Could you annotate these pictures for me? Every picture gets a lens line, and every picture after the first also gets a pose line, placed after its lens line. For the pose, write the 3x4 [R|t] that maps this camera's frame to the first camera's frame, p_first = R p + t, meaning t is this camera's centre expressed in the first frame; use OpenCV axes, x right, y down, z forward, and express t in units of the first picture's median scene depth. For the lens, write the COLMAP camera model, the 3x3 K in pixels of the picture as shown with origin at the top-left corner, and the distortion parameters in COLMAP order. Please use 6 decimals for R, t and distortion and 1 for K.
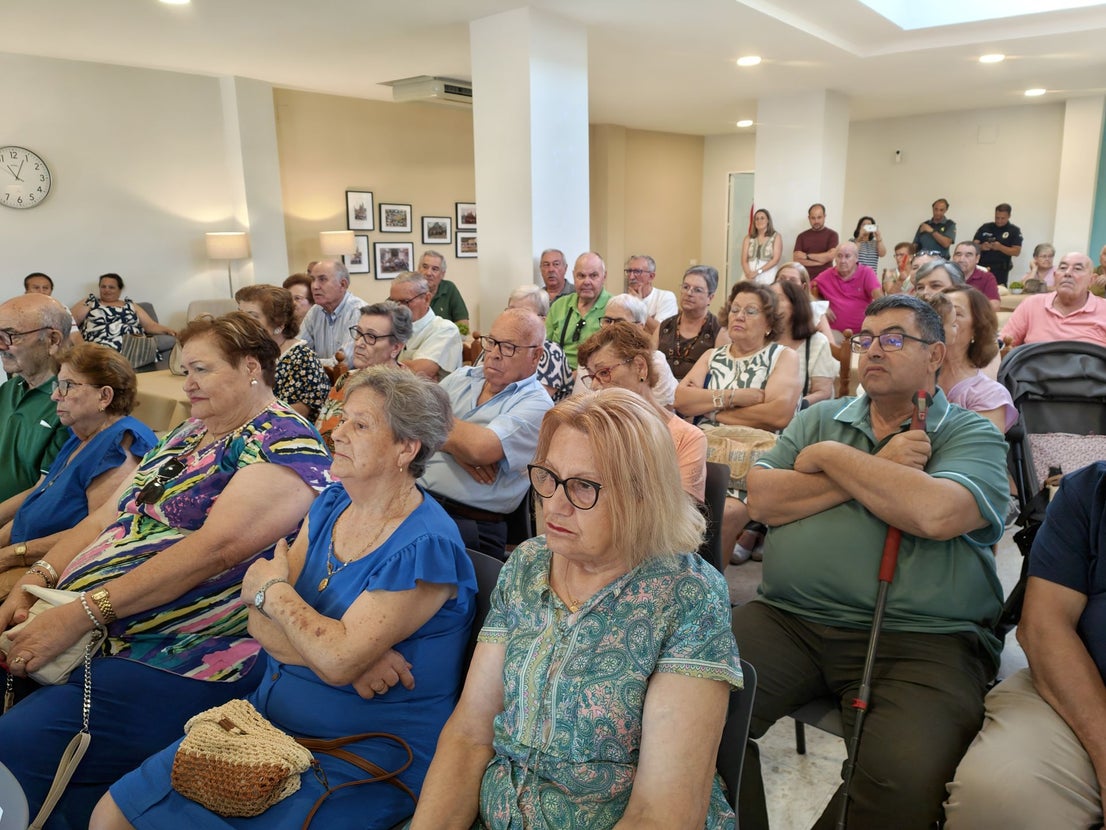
lens RADIAL K [[751.9, 0, 553.0], [0, 751.9, 415.0], [0, 0, 1]] dist [-0.030409, -0.001094]
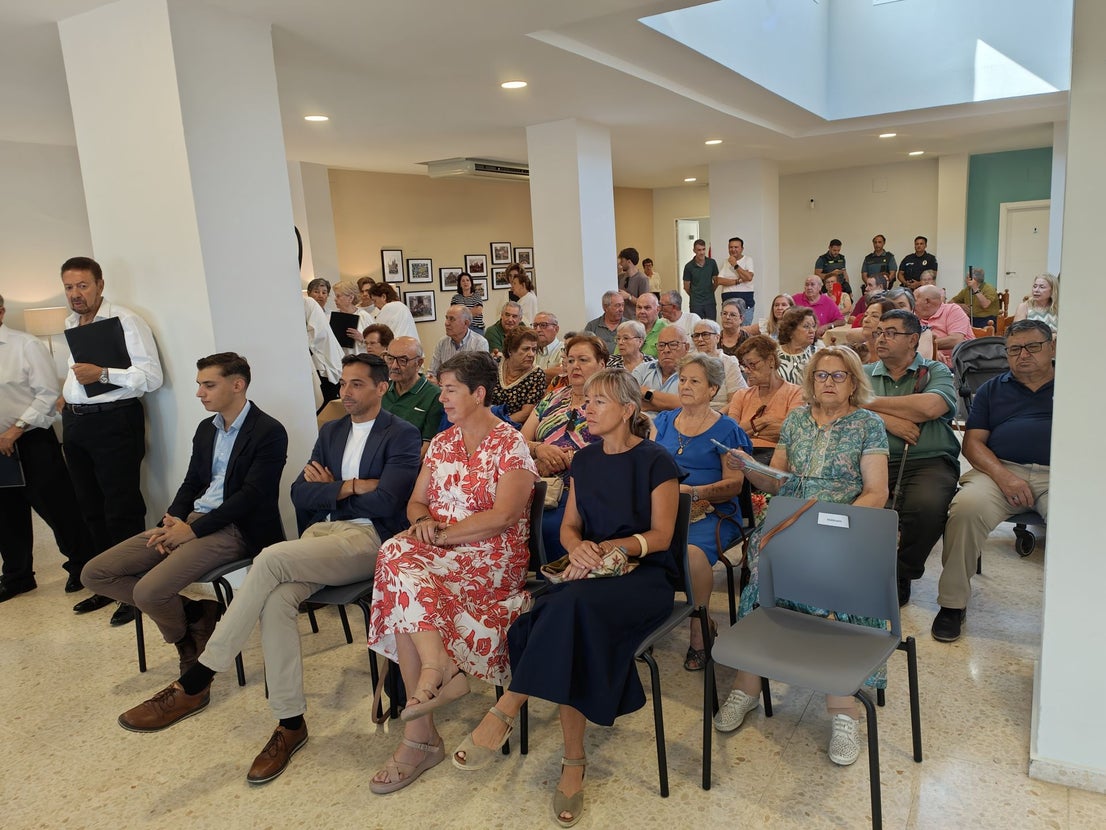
lens RADIAL K [[856.1, 0, 553.0], [0, 856.1, 415.0], [0, 0, 1]] dist [0.048621, 0.000419]
pose [[0.980223, -0.086424, 0.178026, -0.277324], [0.095566, 0.994476, -0.043413, 0.042214], [-0.173291, 0.059568, 0.983068, -0.360242]]
